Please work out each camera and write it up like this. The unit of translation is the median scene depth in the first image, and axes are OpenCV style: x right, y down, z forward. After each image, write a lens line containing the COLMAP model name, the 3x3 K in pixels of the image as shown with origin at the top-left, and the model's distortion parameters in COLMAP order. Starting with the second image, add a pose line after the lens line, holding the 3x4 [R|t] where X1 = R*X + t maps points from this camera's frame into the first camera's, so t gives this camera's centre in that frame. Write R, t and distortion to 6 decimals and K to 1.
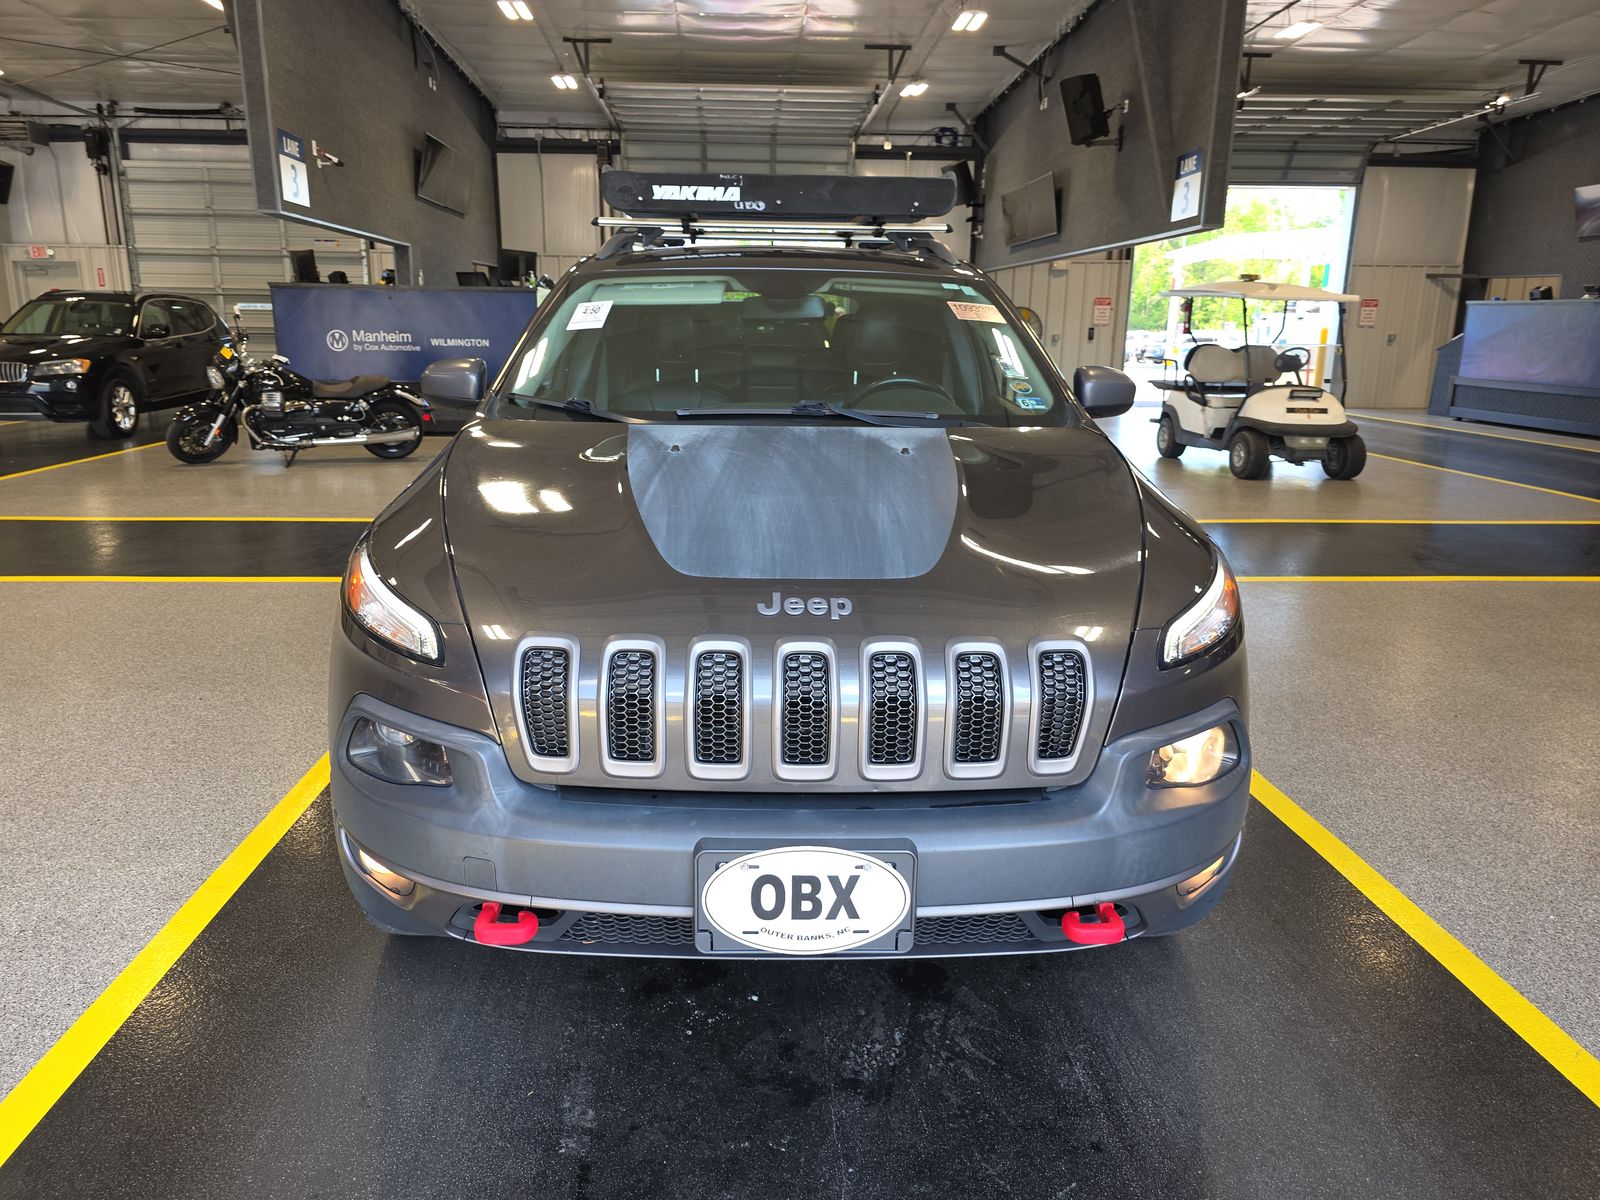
lens RADIAL K [[1087.4, 0, 792.4], [0, 1087.4, 588.9], [0, 0, 1]] dist [0.033102, -0.036527]
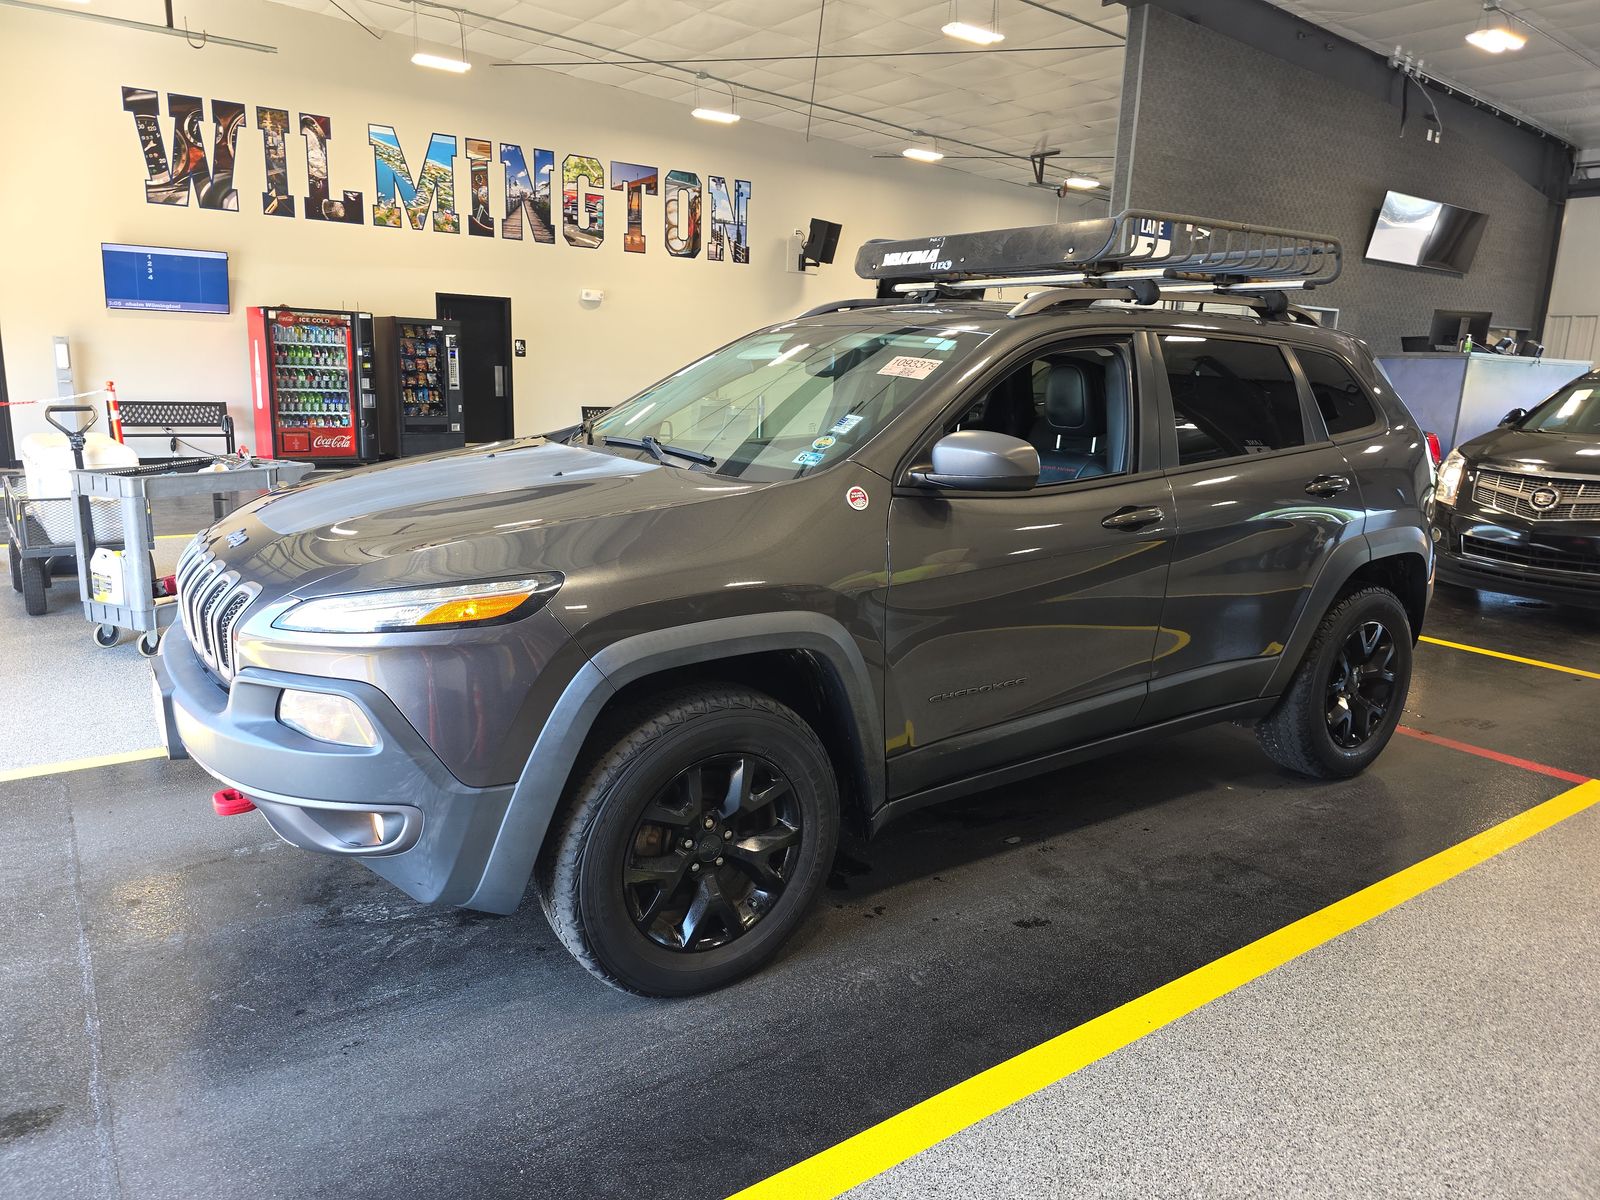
lens RADIAL K [[1087.4, 0, 792.4], [0, 1087.4, 588.9], [0, 0, 1]] dist [0.033102, -0.036527]
pose [[0.537416, 0.176991, -0.824536, 0.251575], [-0.225714, 0.972245, 0.061581, -0.027243], [0.812550, 0.153014, 0.562449, 0.111901]]
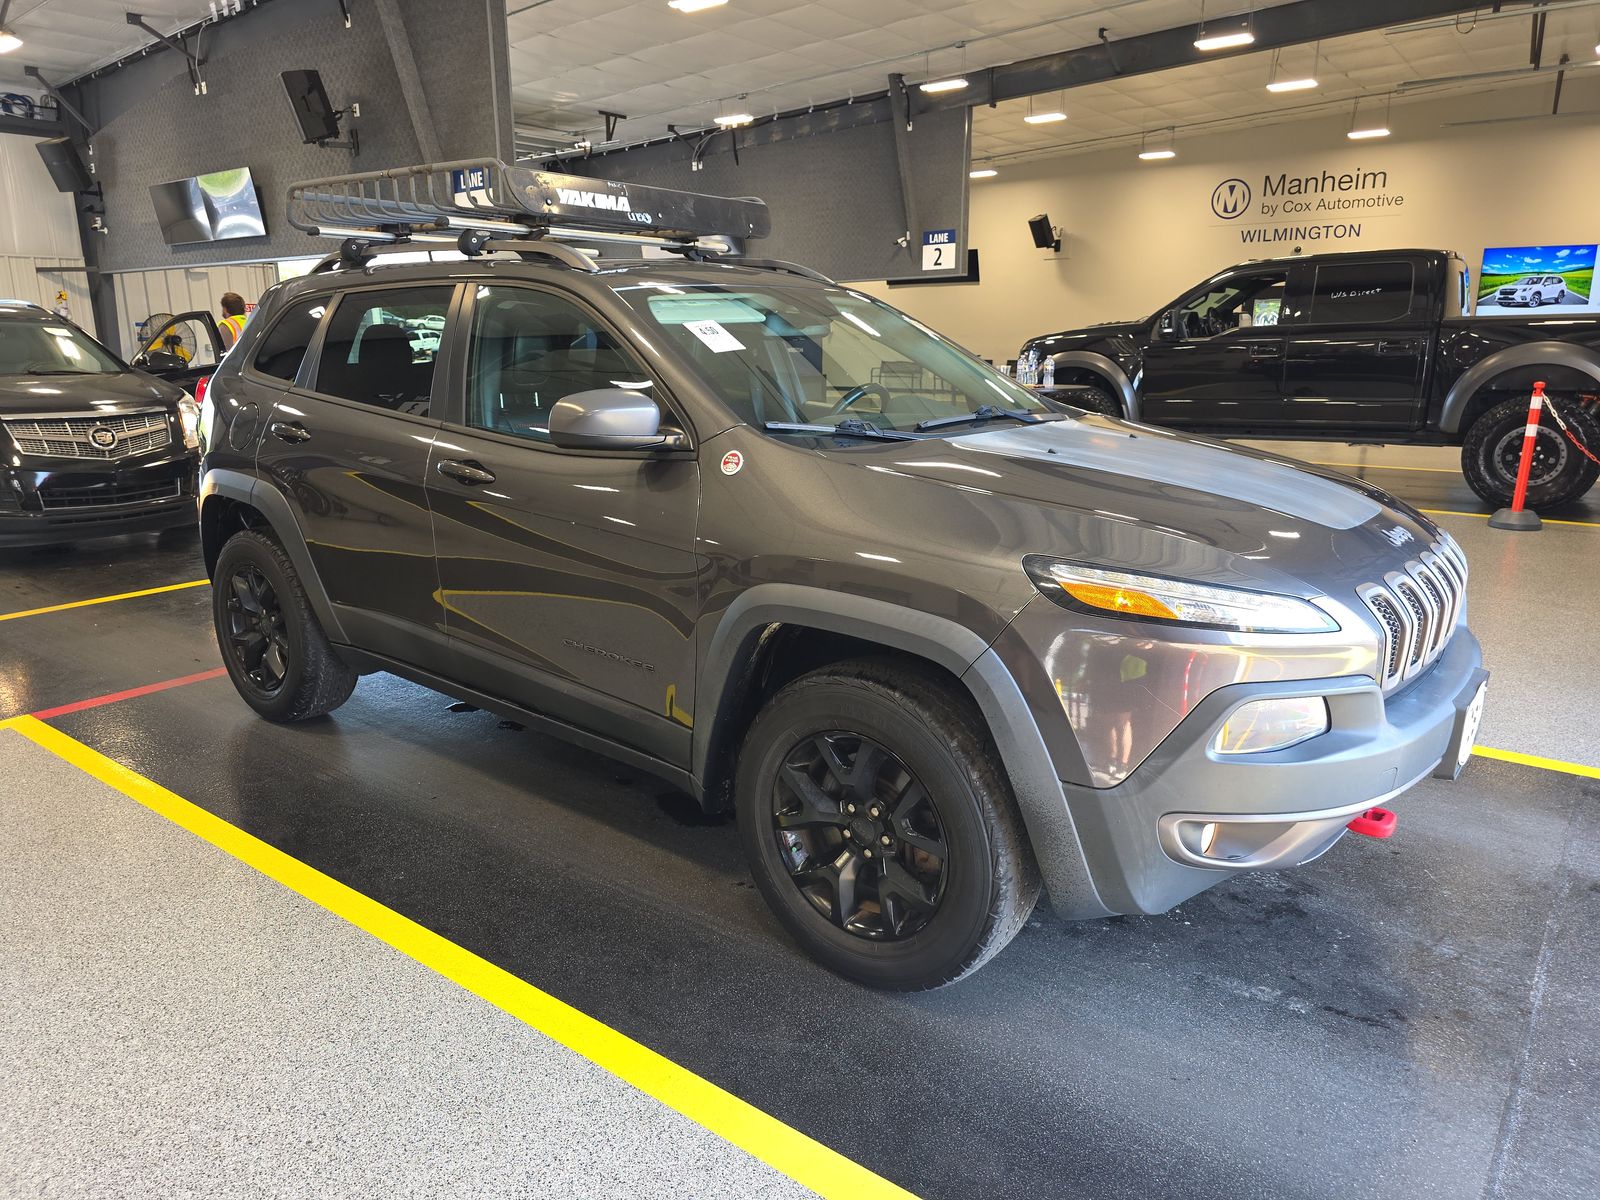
lens RADIAL K [[1072.1, 0, 800.0], [0, 1072.1, 600.0], [0, 0, 1]] dist [0.022643, -0.023646]
pose [[0.650913, -0.196568, 0.733262, -0.224877], [0.189716, 0.977368, 0.093596, -0.026817], [-0.735065, 0.078189, 0.673473, 0.090941]]
